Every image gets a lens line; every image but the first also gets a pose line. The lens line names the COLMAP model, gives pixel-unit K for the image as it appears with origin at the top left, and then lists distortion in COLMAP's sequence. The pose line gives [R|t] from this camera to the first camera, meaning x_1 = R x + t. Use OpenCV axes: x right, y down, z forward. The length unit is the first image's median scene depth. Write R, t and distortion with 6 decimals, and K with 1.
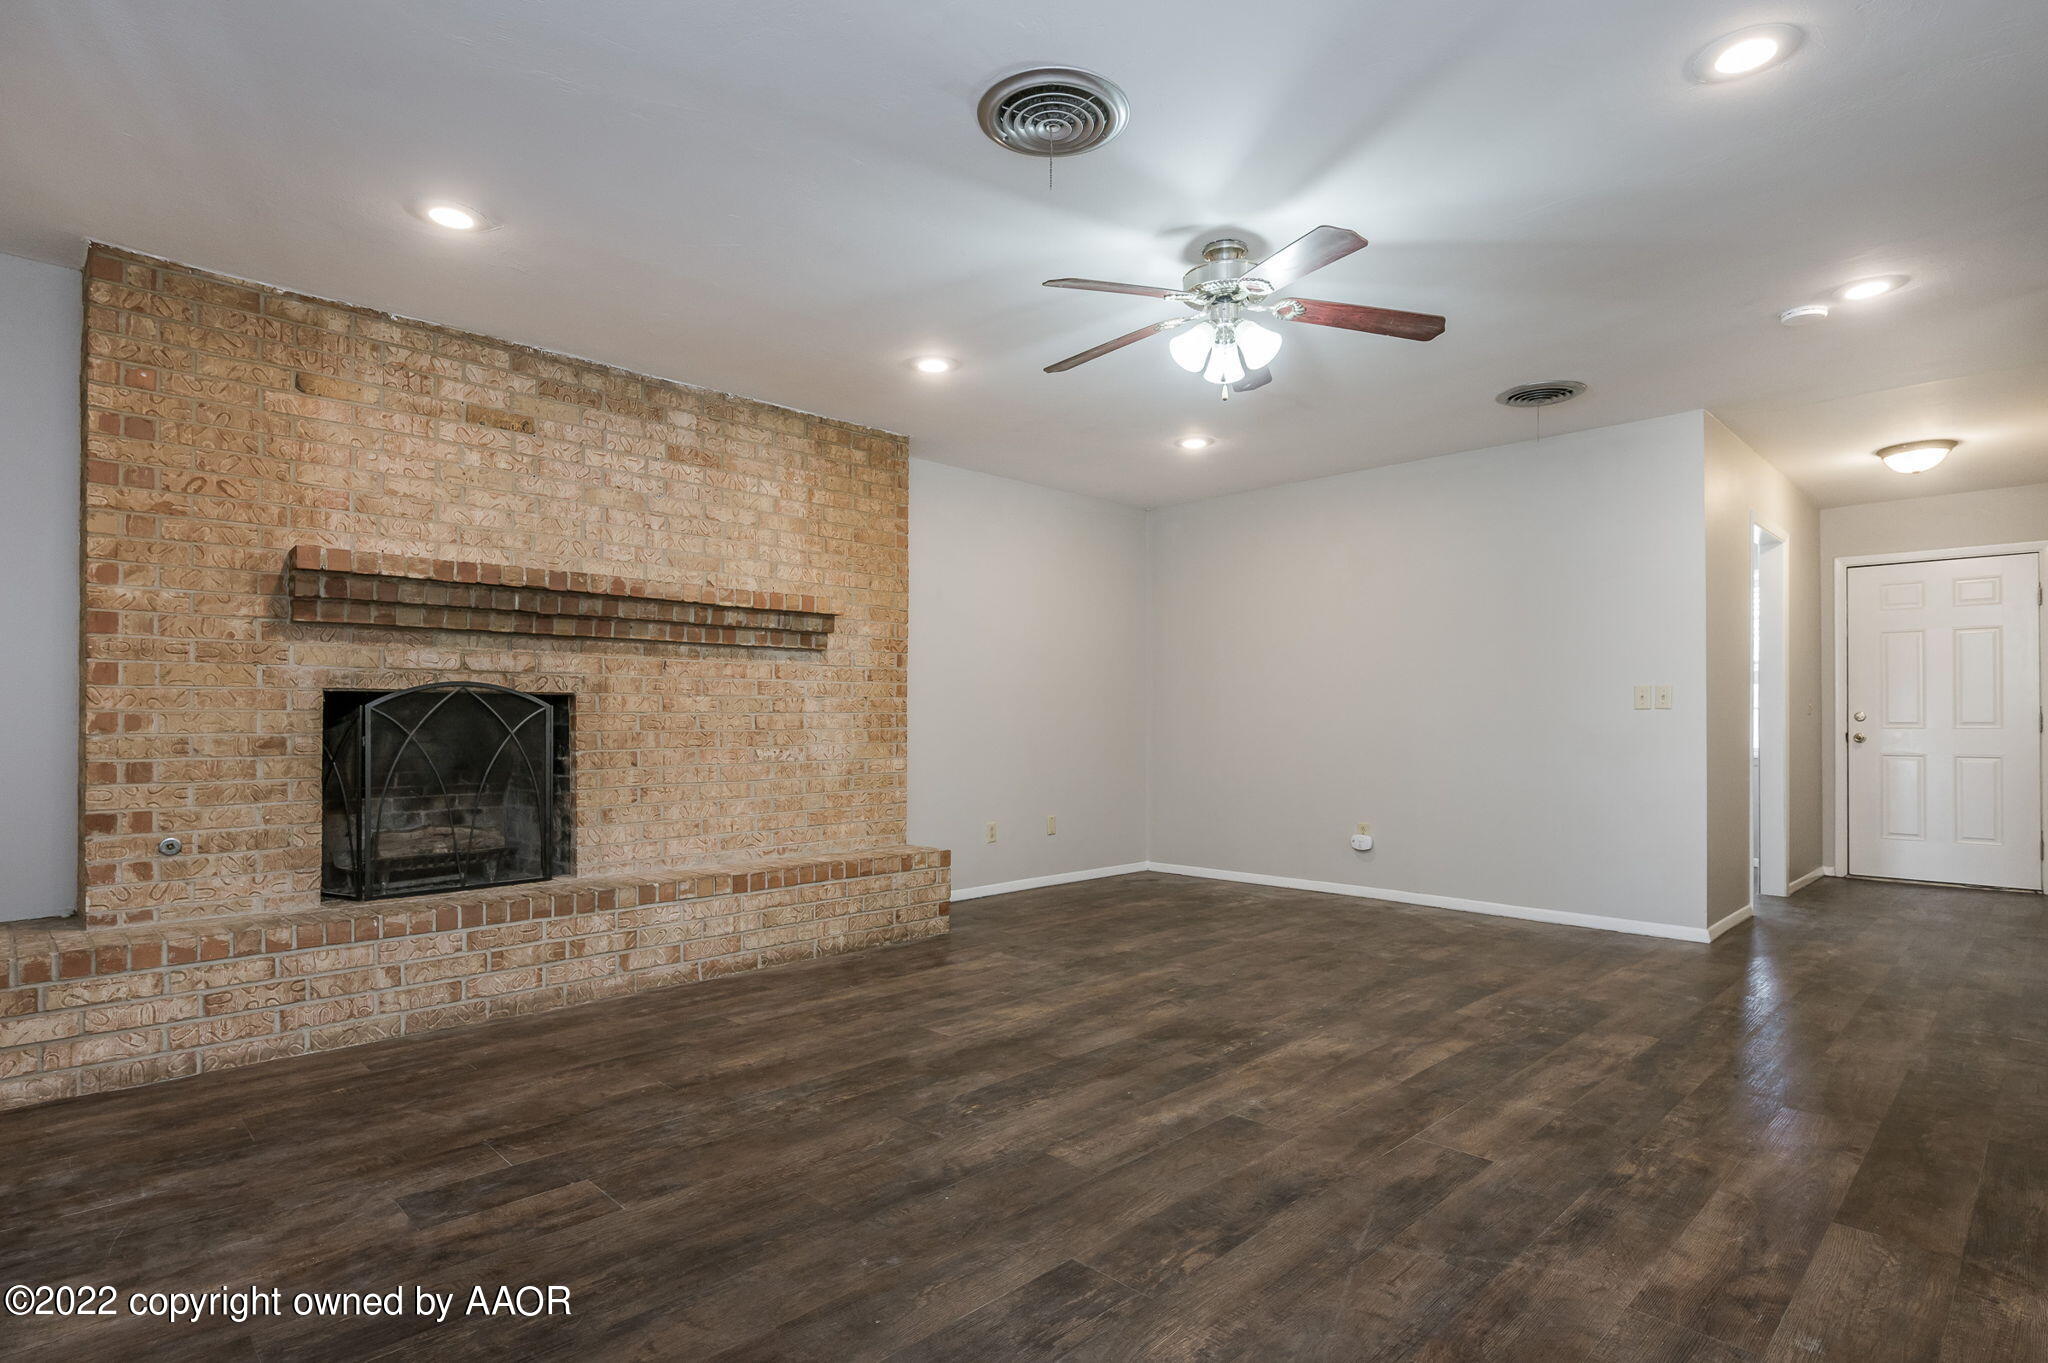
lens RADIAL K [[1075.2, 0, 1041.7], [0, 1075.2, 703.6], [0, 0, 1]] dist [0.000054, 0.001619]
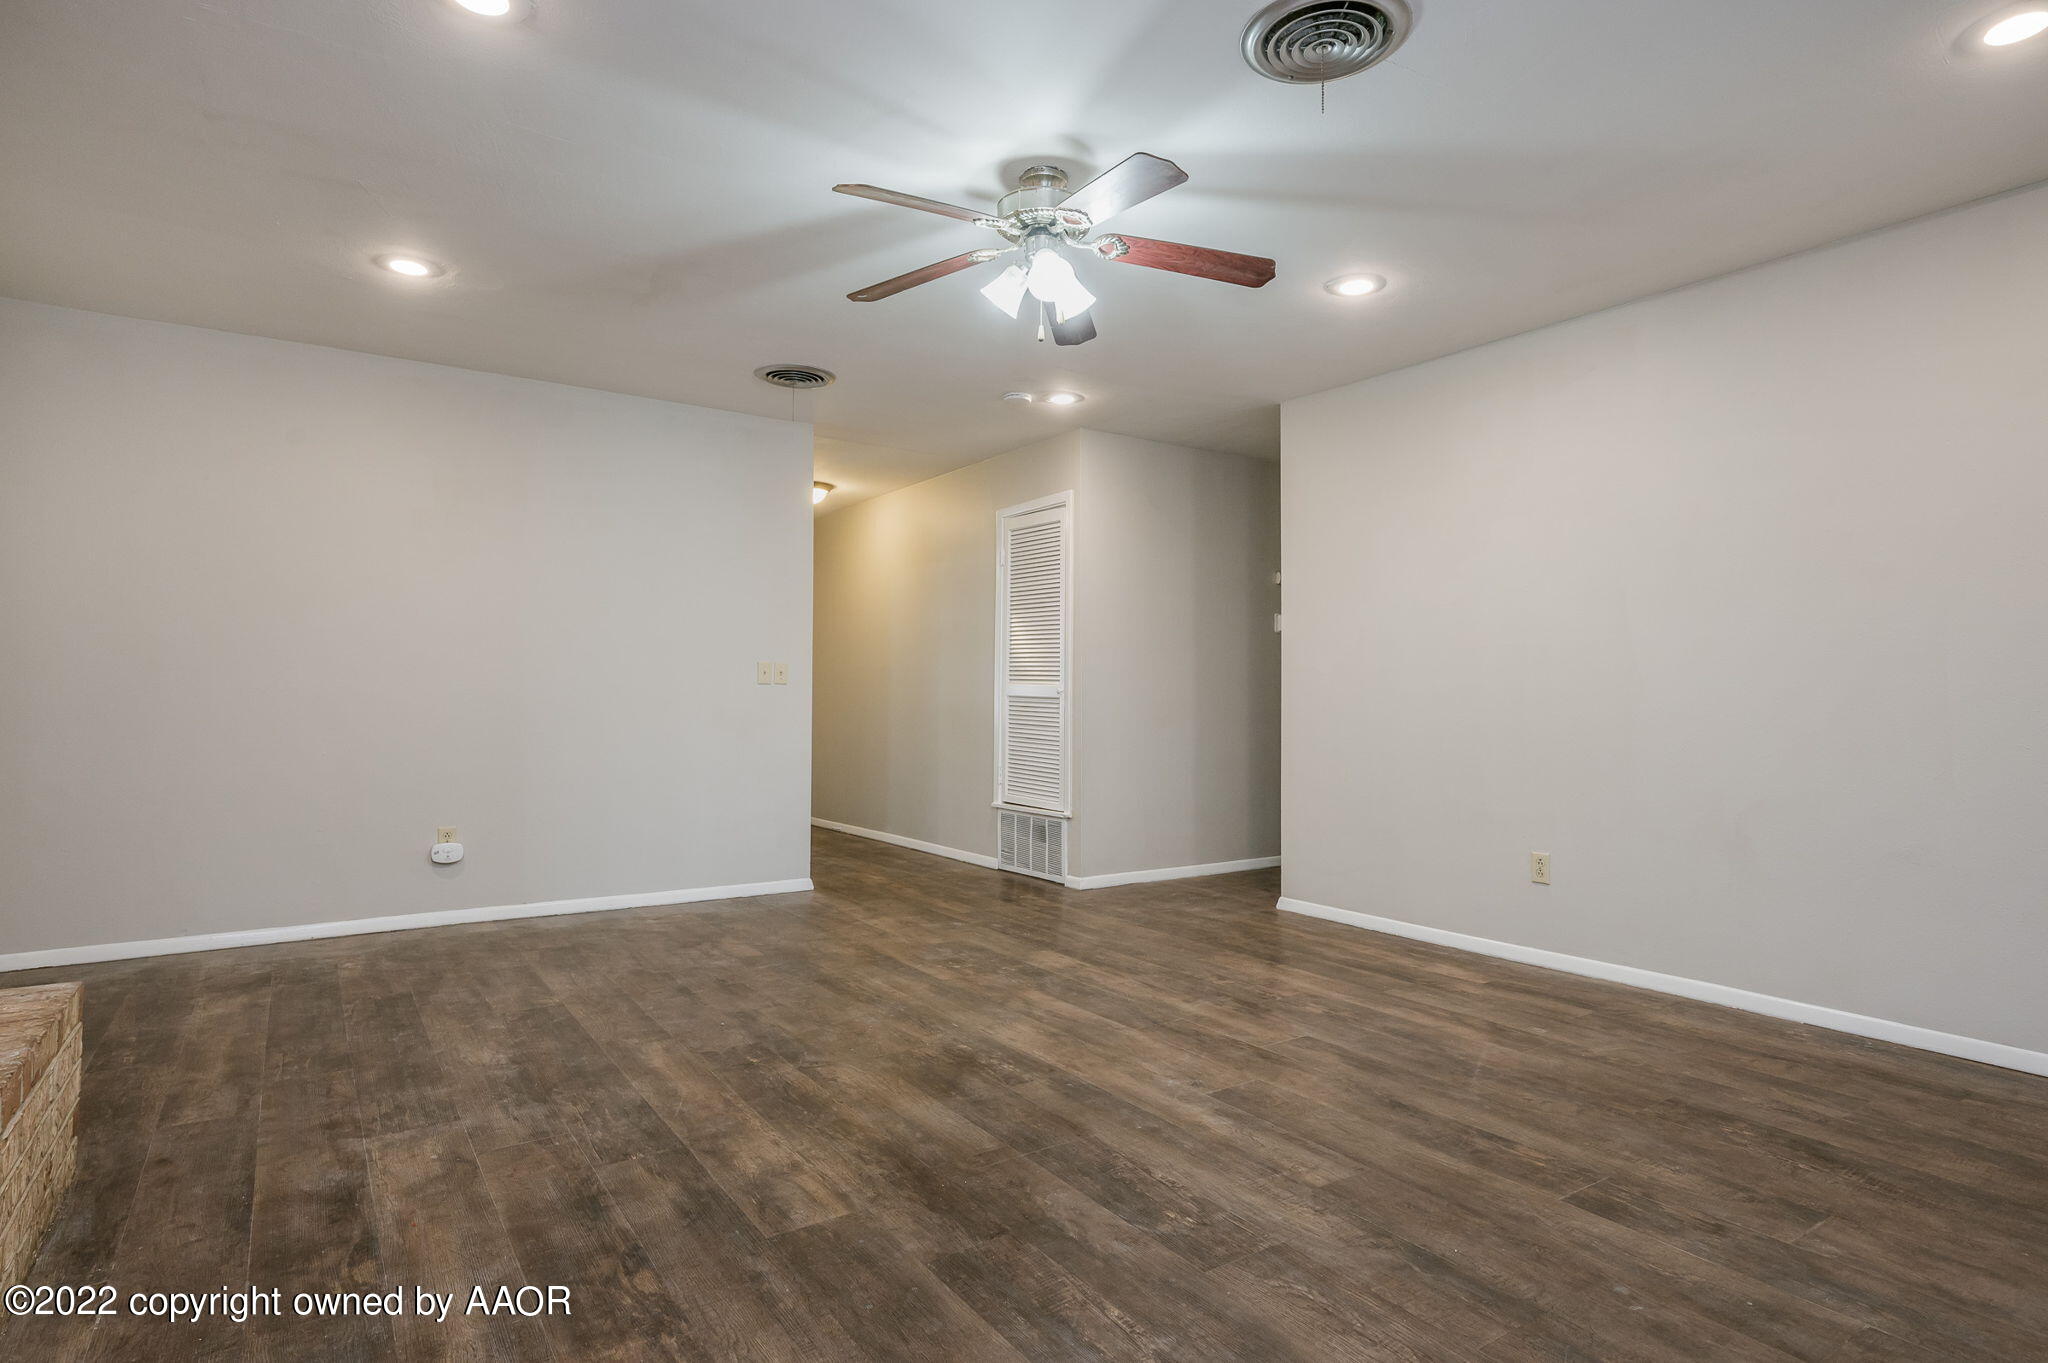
lens RADIAL K [[1075.2, 0, 1041.6], [0, 1075.2, 674.9], [0, 0, 1]] dist [0.000054, 0.001619]
pose [[0.172738, 0.022114, 0.984719, -0.726586], [-0.022448, 0.999577, -0.018510, 0.013332], [-0.984712, -0.018908, 0.173162, 0.853220]]
